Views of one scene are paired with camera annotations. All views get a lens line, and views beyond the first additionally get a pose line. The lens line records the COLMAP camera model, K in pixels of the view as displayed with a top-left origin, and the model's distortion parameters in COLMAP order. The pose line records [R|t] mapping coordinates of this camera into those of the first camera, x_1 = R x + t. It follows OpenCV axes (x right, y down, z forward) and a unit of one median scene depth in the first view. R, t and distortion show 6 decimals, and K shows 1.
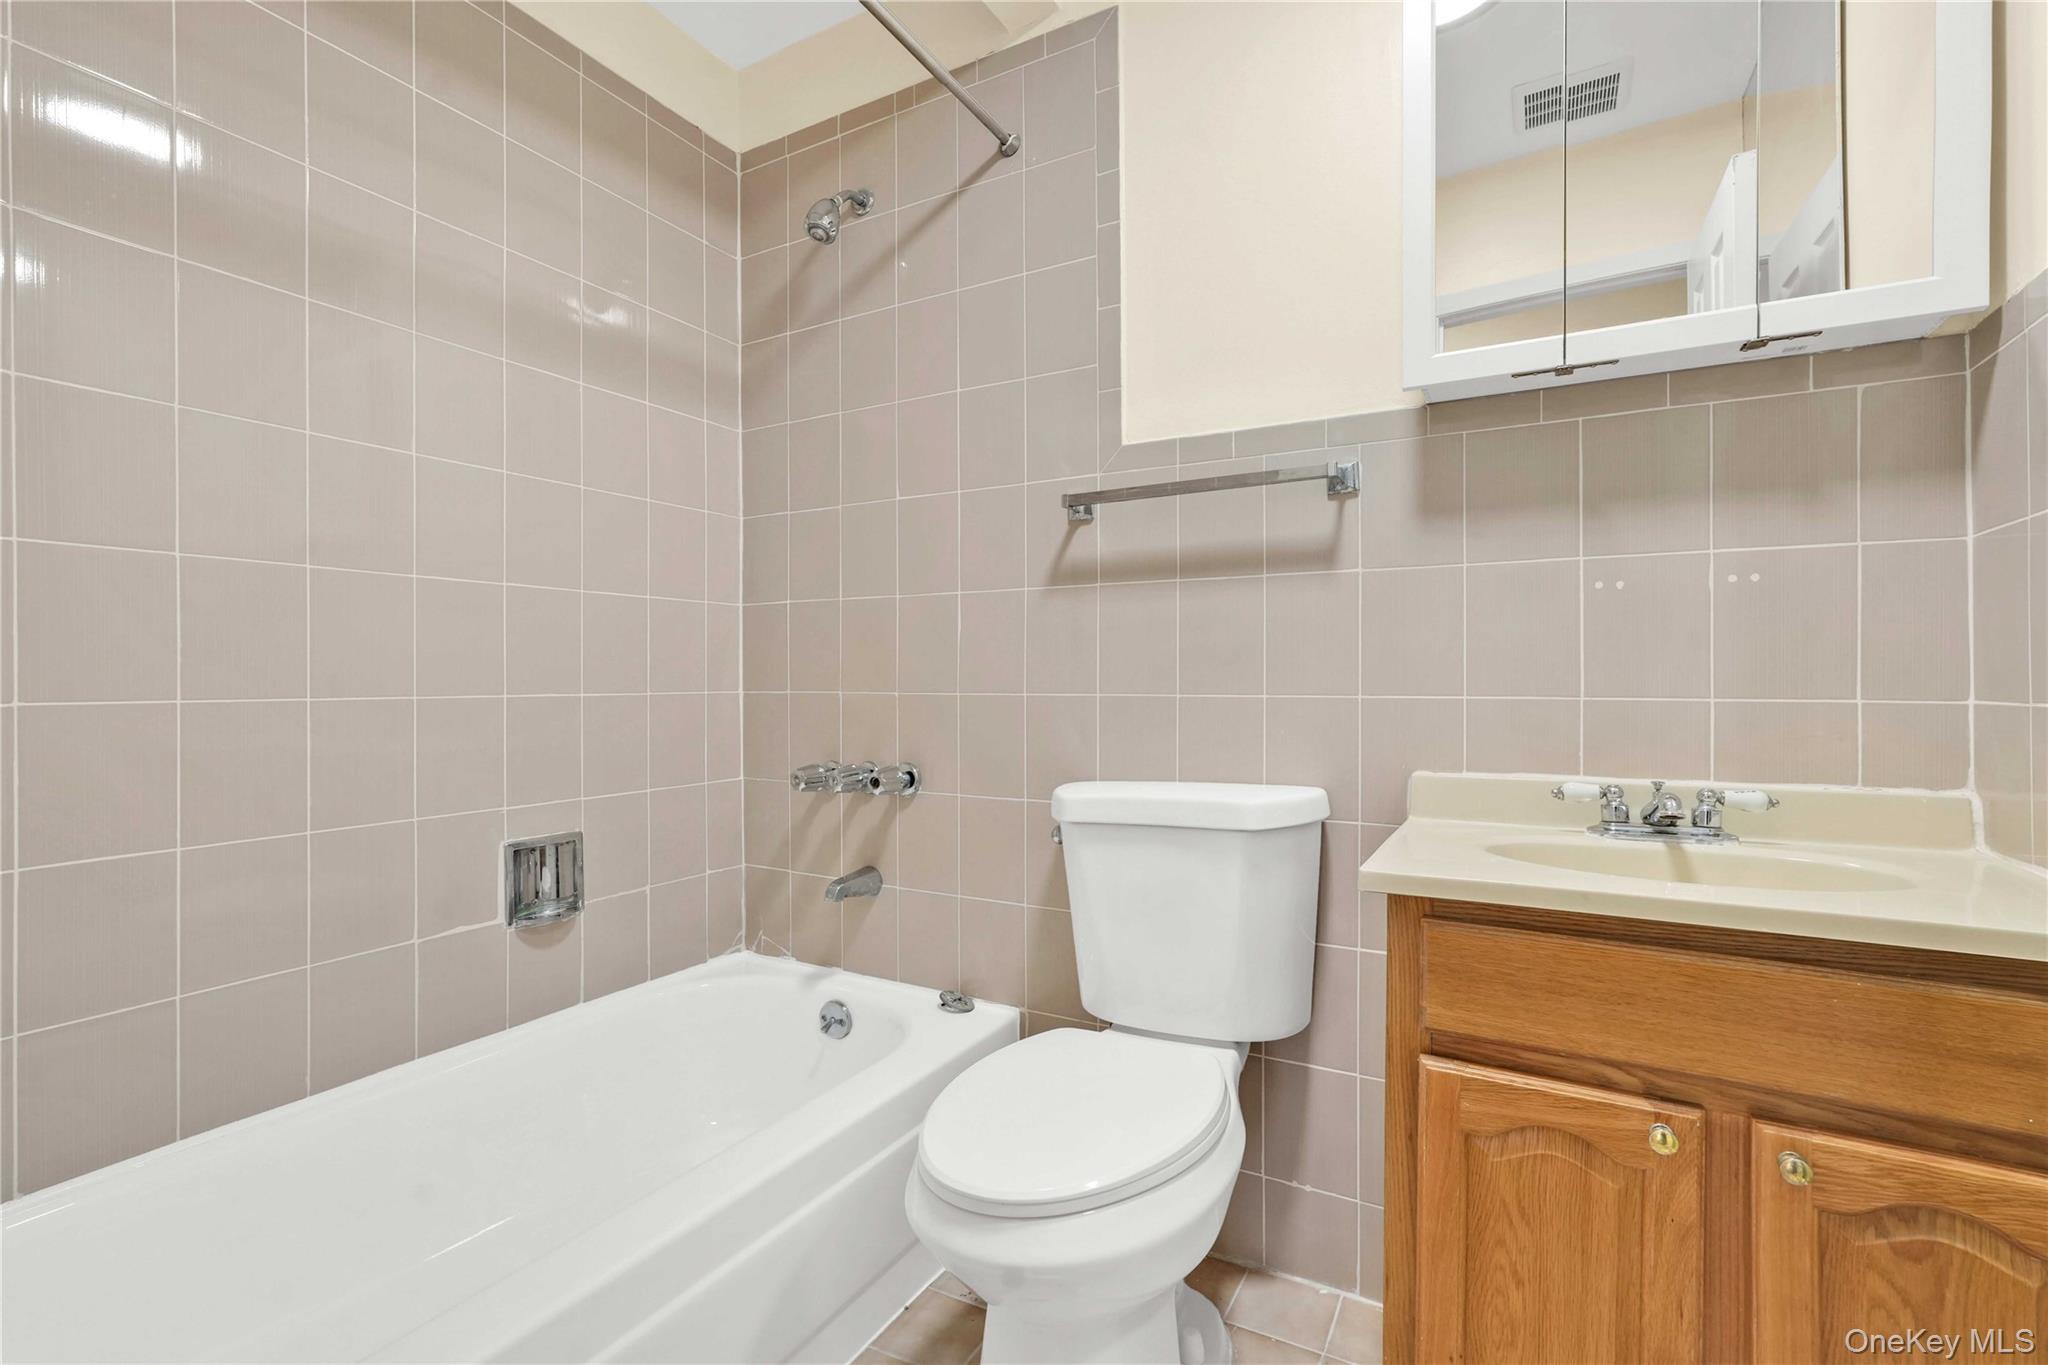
lens RADIAL K [[928.6, 0, 1005.5], [0, 928.6, 689.7], [0, 0, 1]] dist [-0.015110, 0.004535]
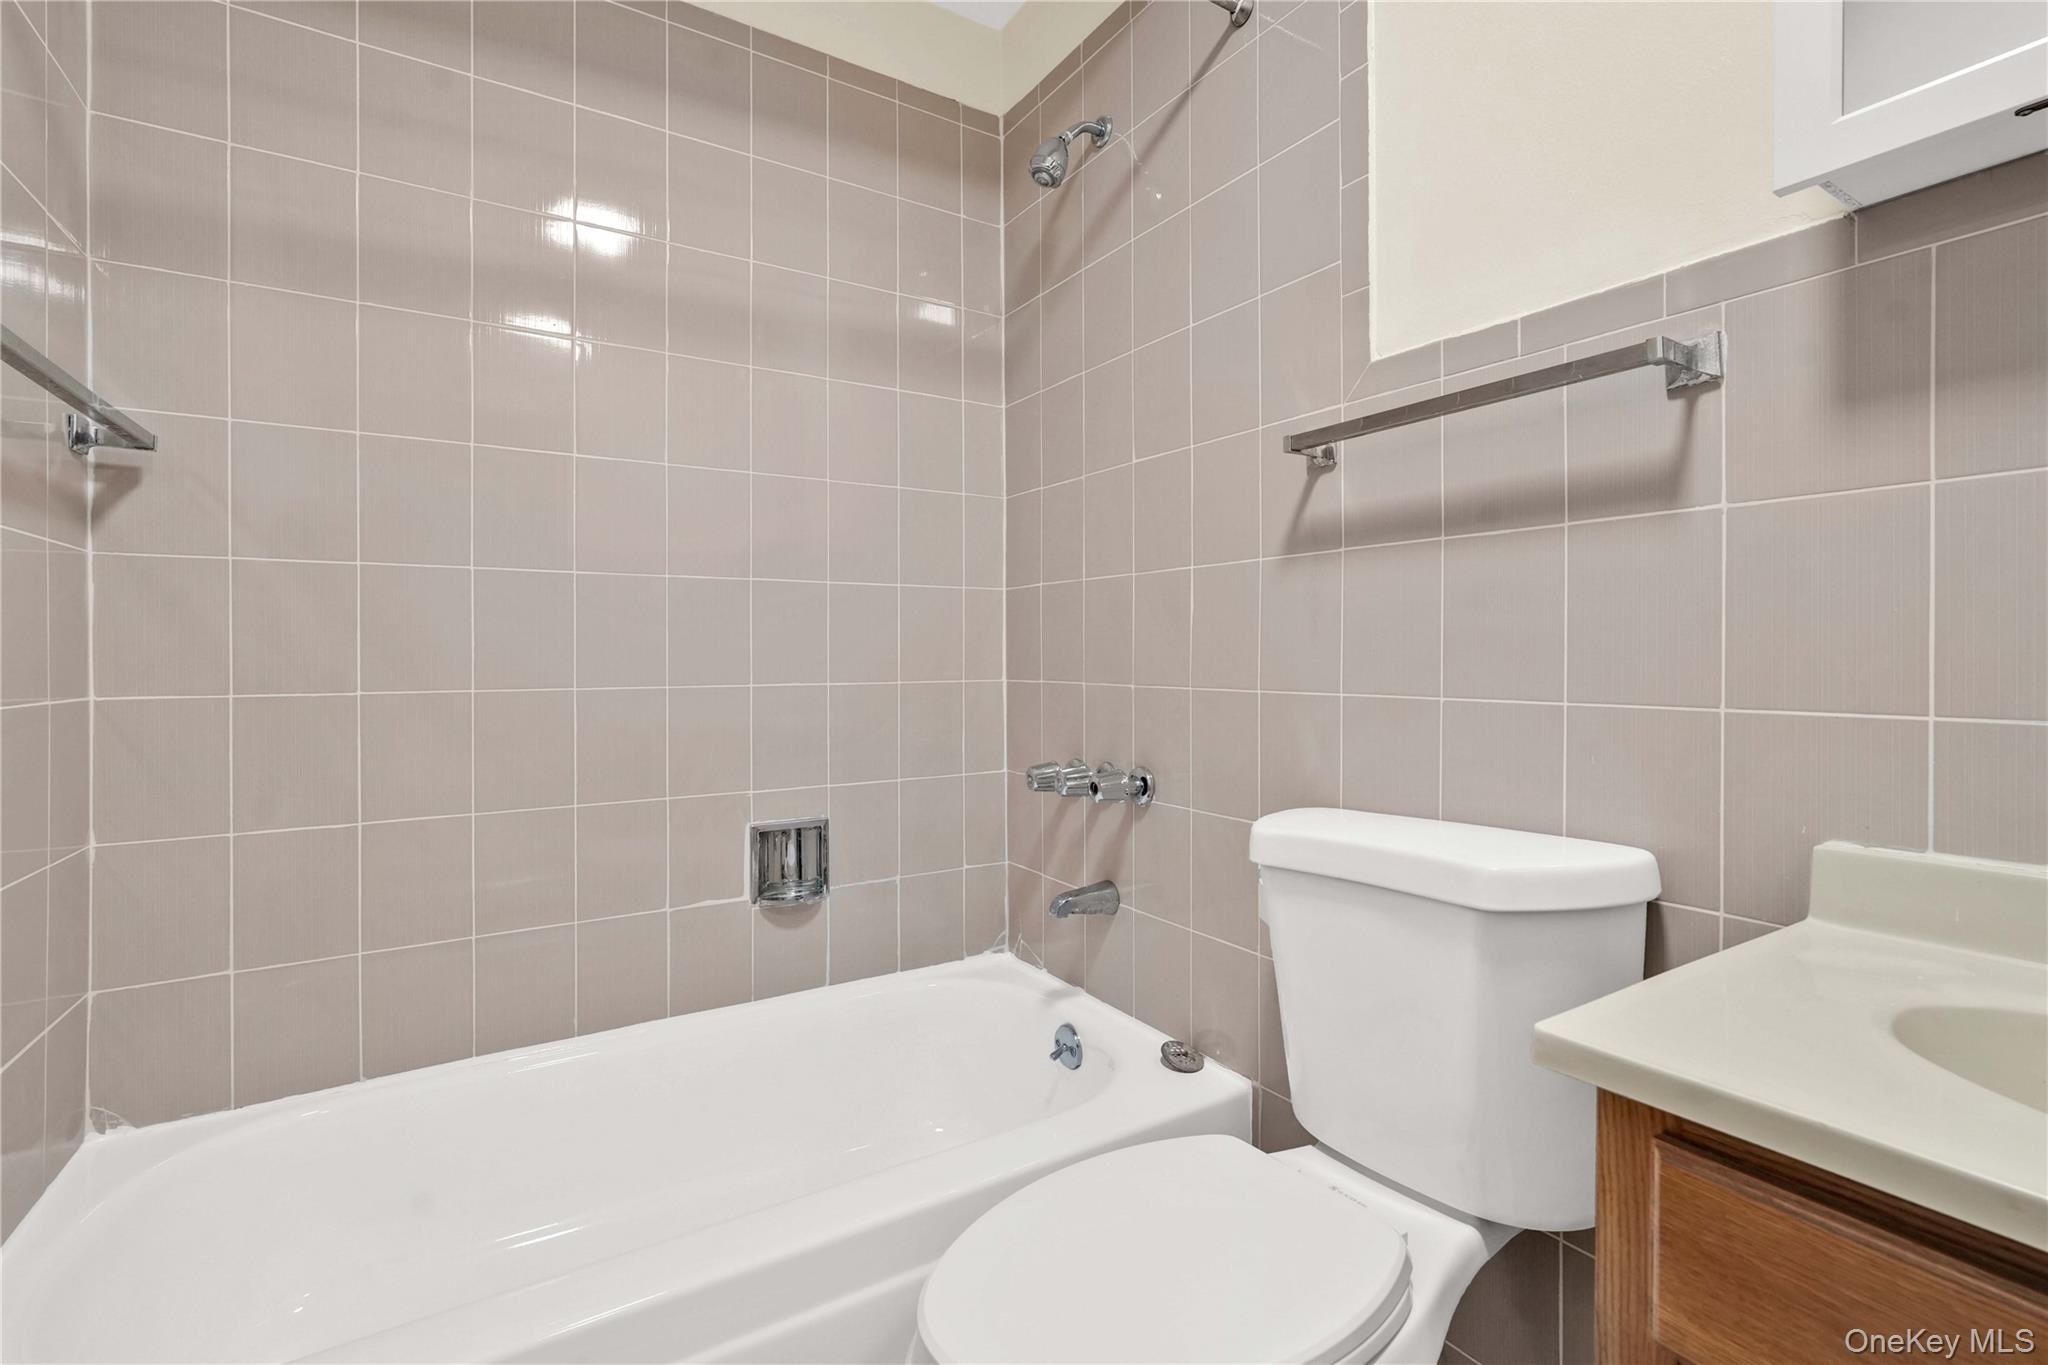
lens RADIAL K [[928.6, 0, 1029.7], [0, 928.6, 661.2], [0, 0, 1]] dist [-0.015110, 0.004535]
pose [[0.883411, 0.002098, -0.468595, 0.222712], [-0.002566, 0.999997, -0.000361, -0.020260], [0.468592, 0.001521, 0.883413, 0.203634]]
